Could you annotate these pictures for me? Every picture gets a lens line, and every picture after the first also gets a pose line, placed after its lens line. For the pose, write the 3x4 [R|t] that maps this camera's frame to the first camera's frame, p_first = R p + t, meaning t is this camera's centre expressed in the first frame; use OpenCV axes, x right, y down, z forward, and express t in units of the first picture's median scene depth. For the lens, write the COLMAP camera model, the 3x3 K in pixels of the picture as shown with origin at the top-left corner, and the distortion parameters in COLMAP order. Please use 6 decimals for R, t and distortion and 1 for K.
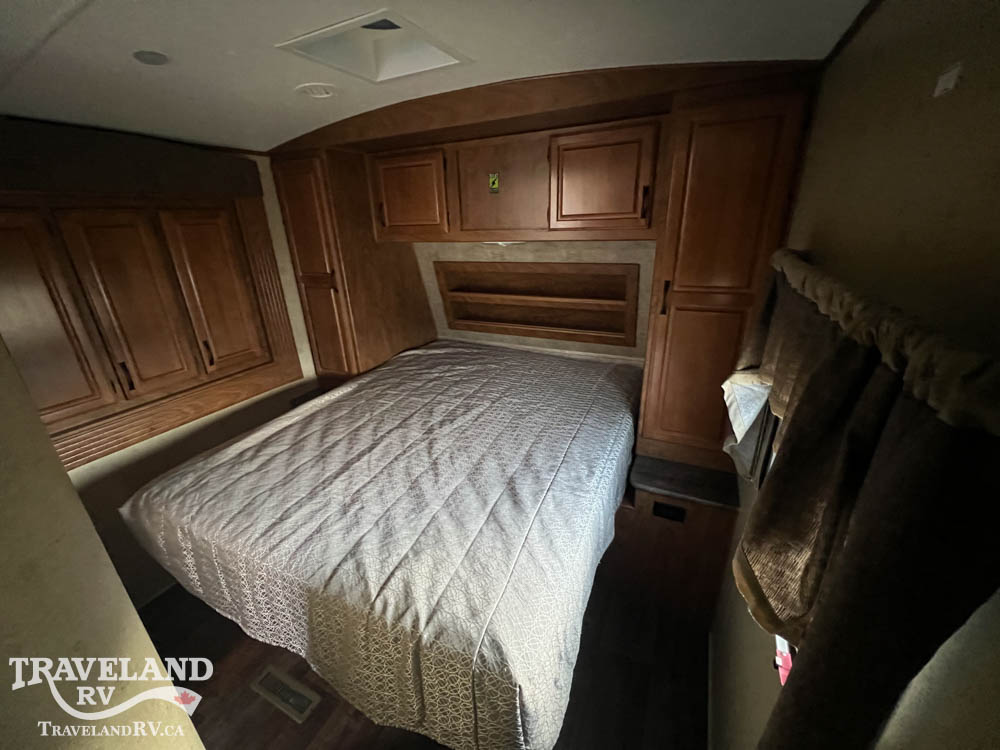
lens RADIAL K [[400.7, 0, 500.6], [0, 400.7, 375.6], [0, 0, 1]] dist [-0.002372, -0.000405]
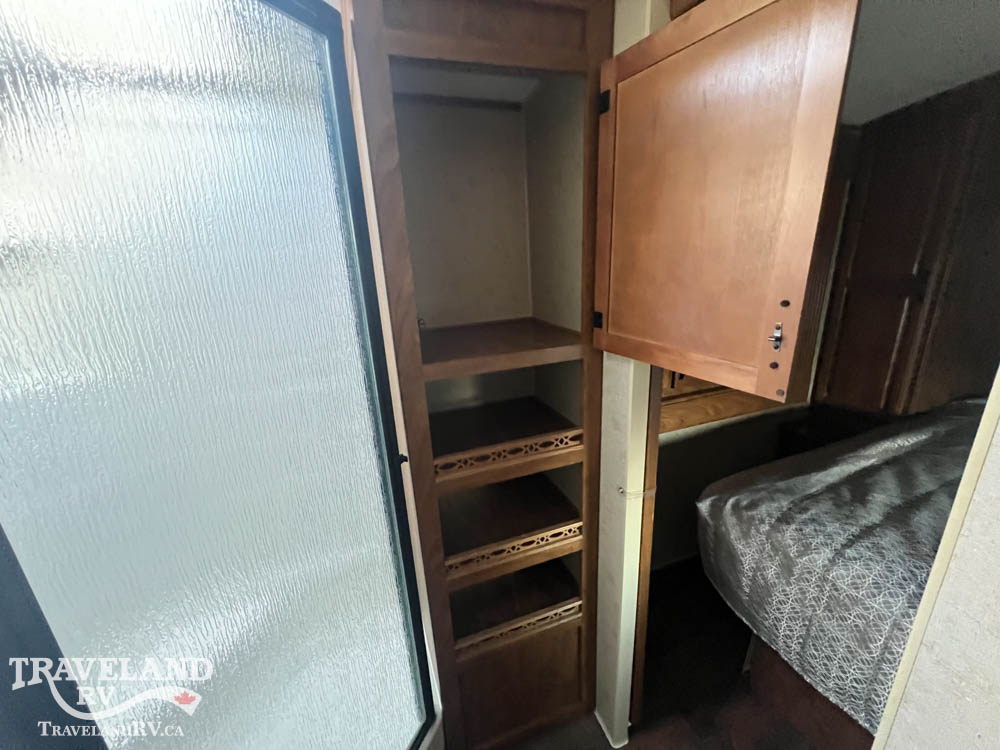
lens RADIAL K [[400.7, 0, 497.1], [0, 400.7, 371.8], [0, 0, 1]] dist [-0.002372, -0.000405]
pose [[0.723148, 0.197002, -0.662003, -0.573117], [-0.227800, 0.972858, 0.040668, 0.079041], [0.652047, 0.121395, 0.748397, -0.039537]]
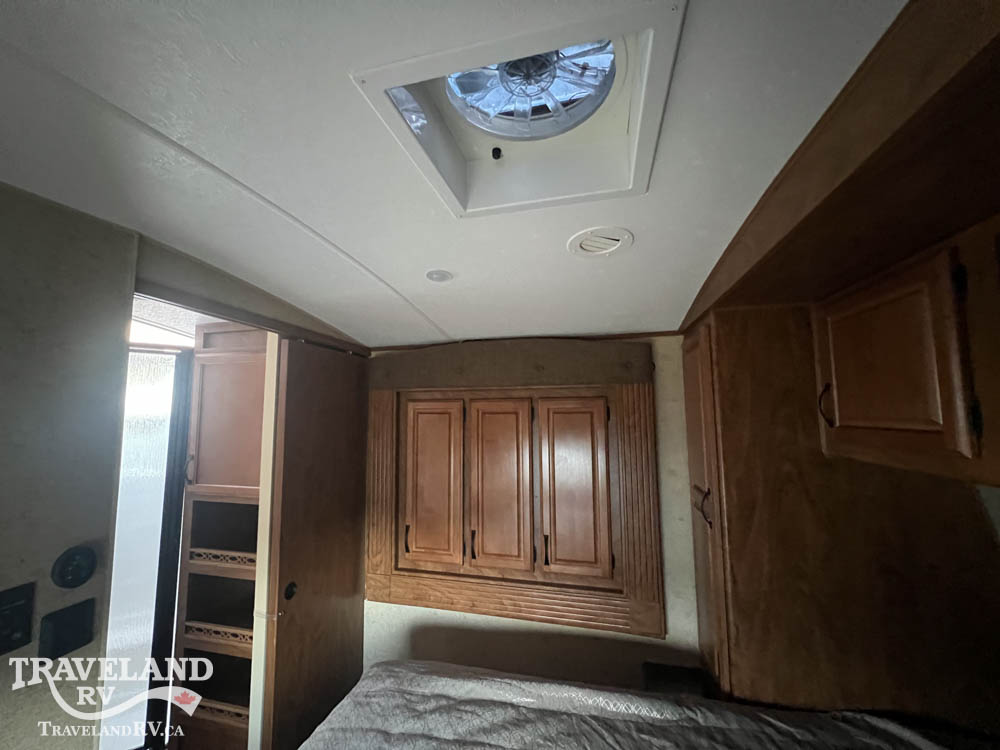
lens RADIAL K [[400.7, 0, 498.4], [0, 400.7, 374.8], [0, 0, 1]] dist [-0.002372, -0.000405]
pose [[0.214242, -0.063280, -0.974729, 0.142528], [-0.360340, 0.922394, -0.139084, -0.275424], [0.907885, 0.381031, 0.174814, 0.662537]]
